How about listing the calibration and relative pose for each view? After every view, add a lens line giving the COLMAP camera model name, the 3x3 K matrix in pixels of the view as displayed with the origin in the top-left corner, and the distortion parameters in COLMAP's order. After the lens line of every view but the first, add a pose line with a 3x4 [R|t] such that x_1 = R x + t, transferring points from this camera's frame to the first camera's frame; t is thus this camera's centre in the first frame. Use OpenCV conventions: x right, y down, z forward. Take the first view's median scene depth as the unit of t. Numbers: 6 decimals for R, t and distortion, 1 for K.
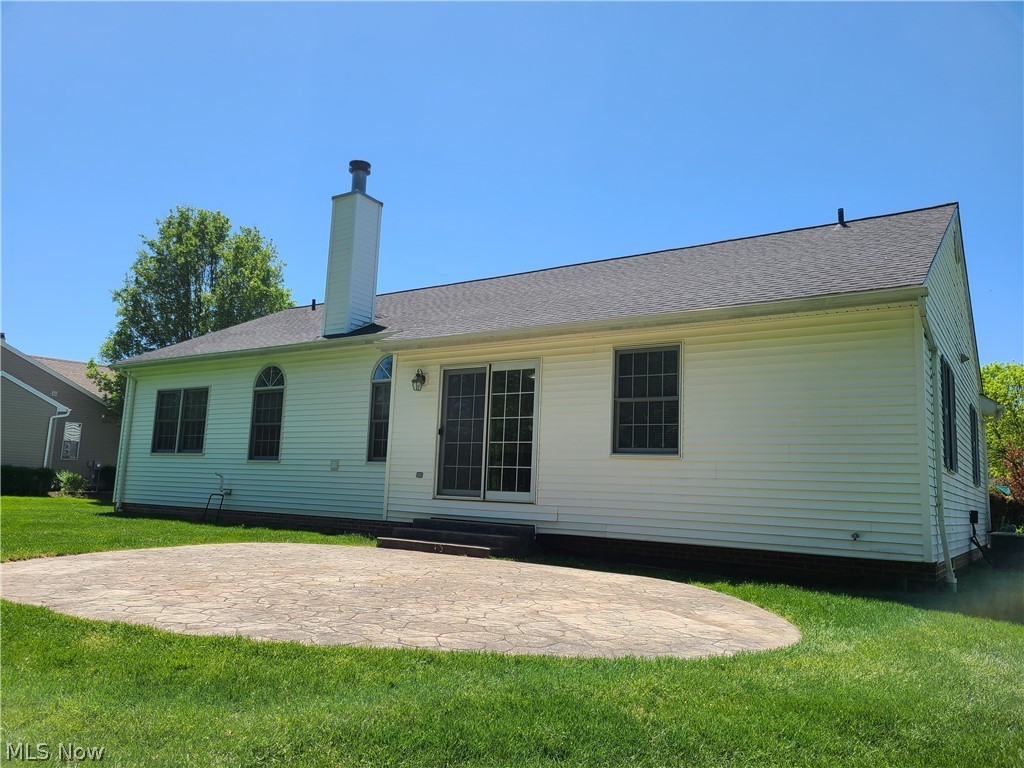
lens RADIAL K [[771.4, 0, 512.5], [0, 771.4, 383.4], [0, 0, 1]] dist [0.008147, 0.000419]
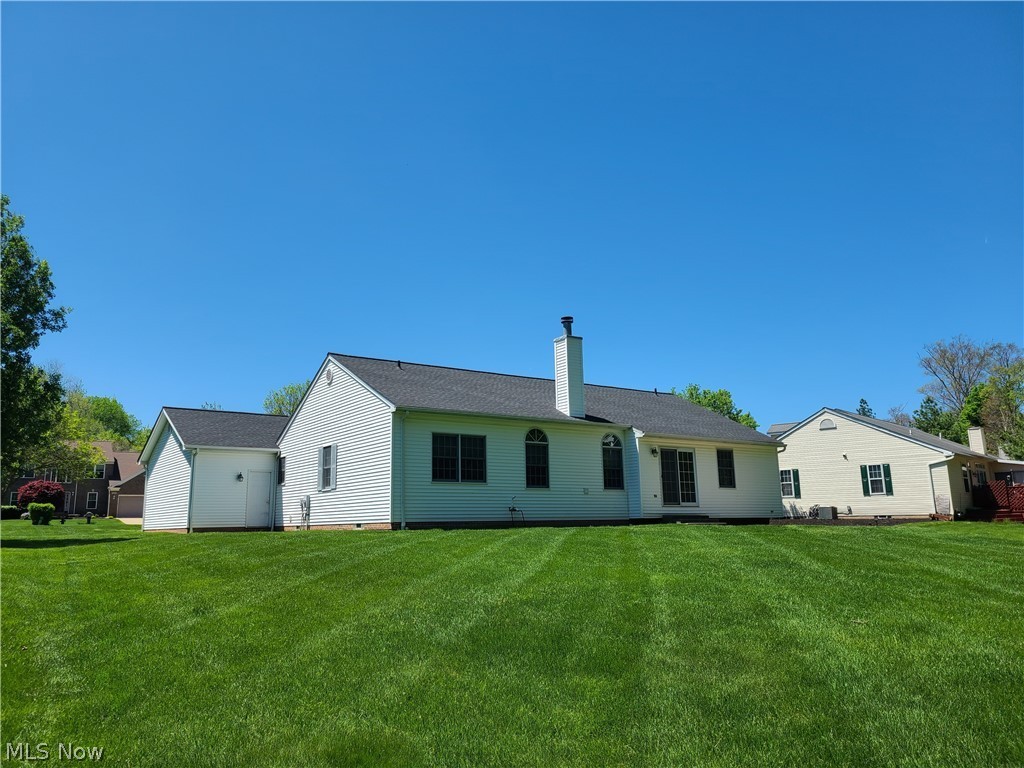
lens RADIAL K [[771.4, 0, 511.1], [0, 771.4, 381.8], [0, 0, 1]] dist [0.008147, 0.000419]
pose [[0.364553, 0.143095, 0.920122, -1.896491], [-0.088645, 0.988968, -0.118680, 0.078473], [-0.926954, -0.038299, 0.373216, 0.480514]]
